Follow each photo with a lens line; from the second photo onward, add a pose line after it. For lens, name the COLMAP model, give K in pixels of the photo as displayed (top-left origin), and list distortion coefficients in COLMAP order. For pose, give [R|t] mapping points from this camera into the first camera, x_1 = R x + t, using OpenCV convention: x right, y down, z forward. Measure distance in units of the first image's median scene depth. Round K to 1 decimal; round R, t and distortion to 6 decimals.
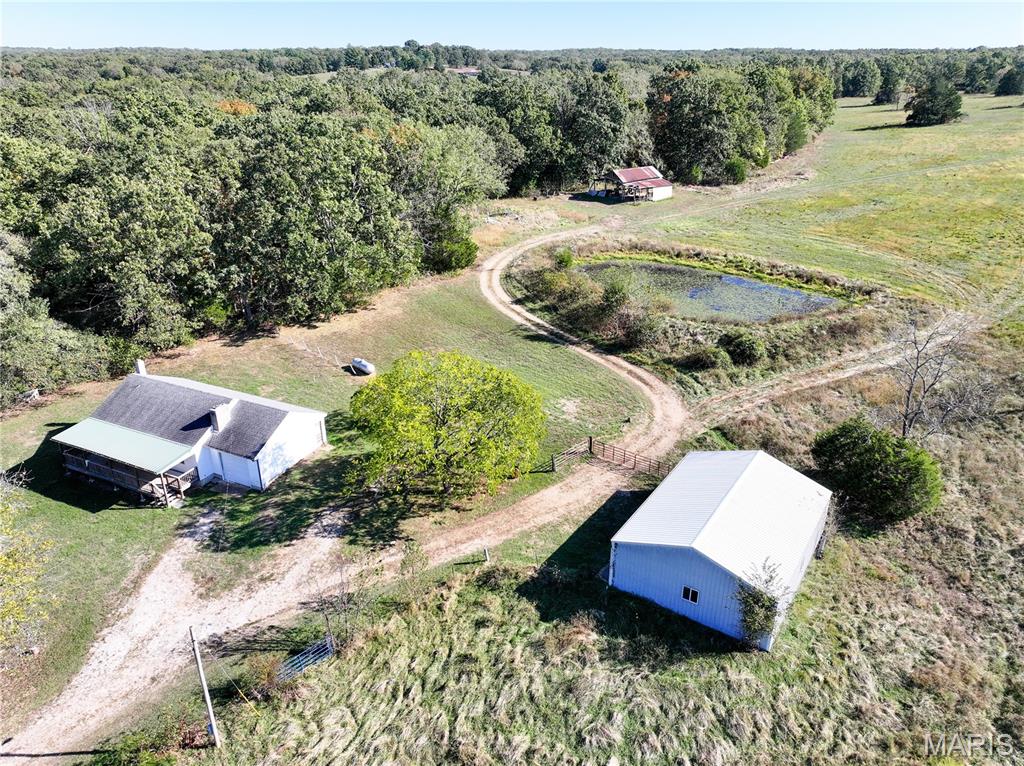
lens RADIAL K [[719.5, 0, 512.0], [0, 719.5, 383.0], [0, 0, 1]] dist [-0.002267, 0.018020]
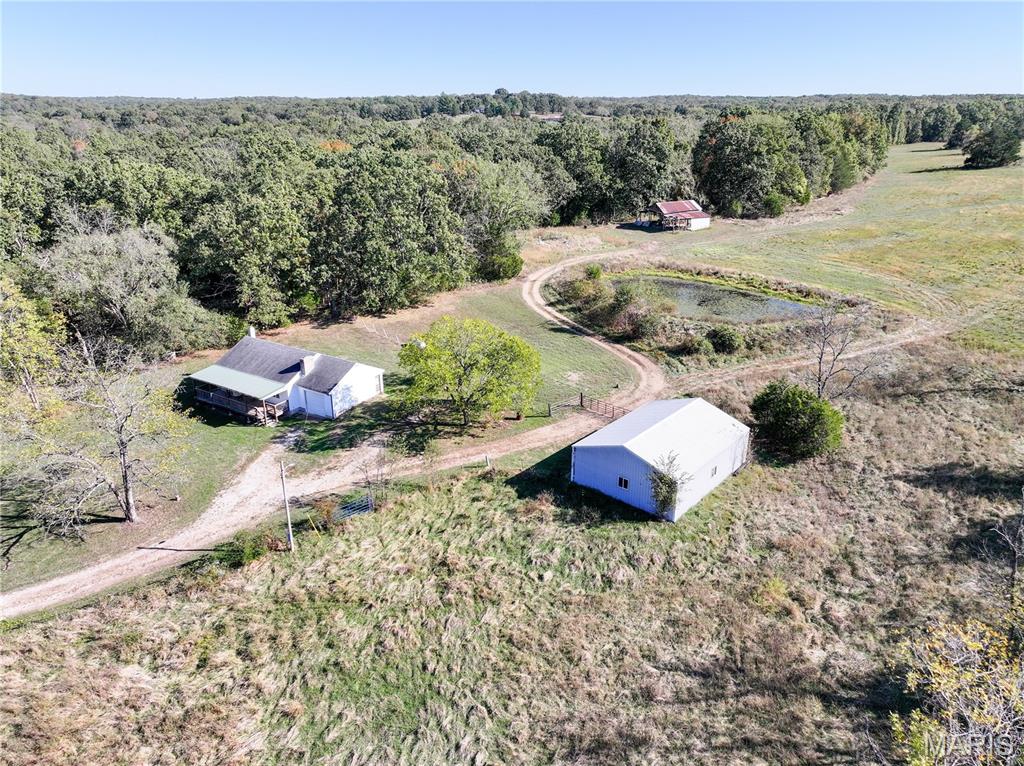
lens RADIAL K [[719.5, 0, 512.0], [0, 719.5, 383.0], [0, 0, 1]] dist [-0.002267, 0.018020]
pose [[0.993072, 0.040775, -0.110203, 0.097788], [-0.046777, 0.997528, -0.052439, 0.100342], [0.107792, 0.057231, 0.992525, -0.228044]]
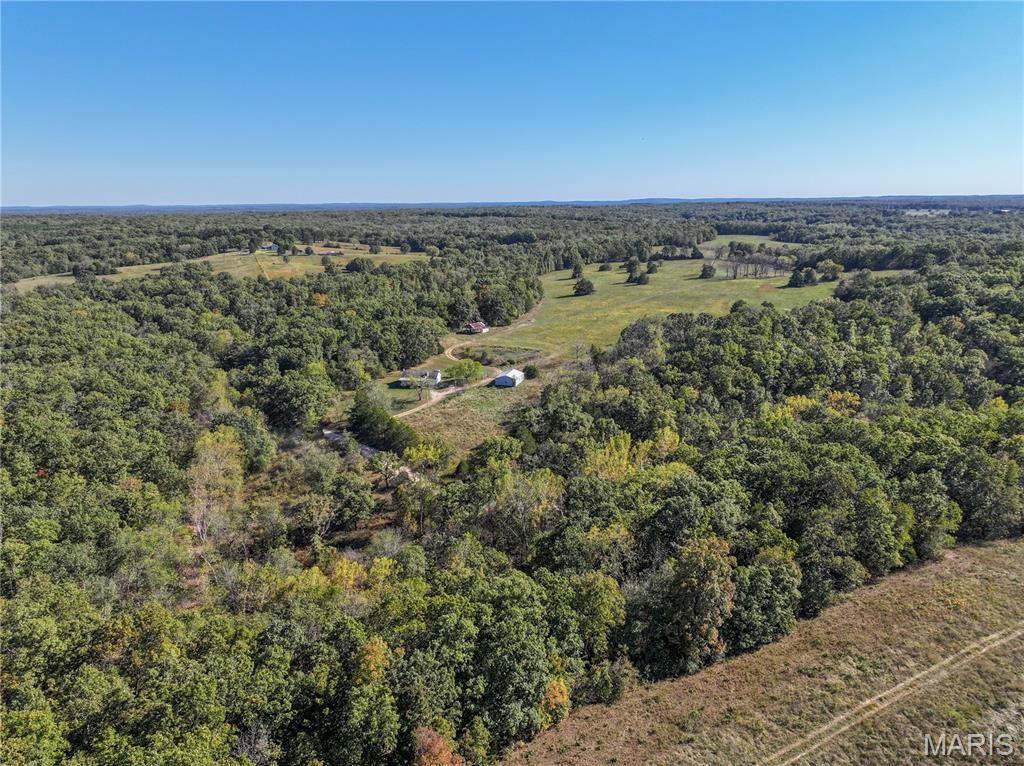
lens RADIAL K [[719.5, 0, 512.0], [0, 719.5, 383.0], [0, 0, 1]] dist [-0.002267, 0.018020]
pose [[0.958886, -0.079301, 0.272486, -1.013215], [0.124944, 0.980067, -0.154456, 0.838960], [-0.254807, 0.182152, 0.949681, -3.588423]]
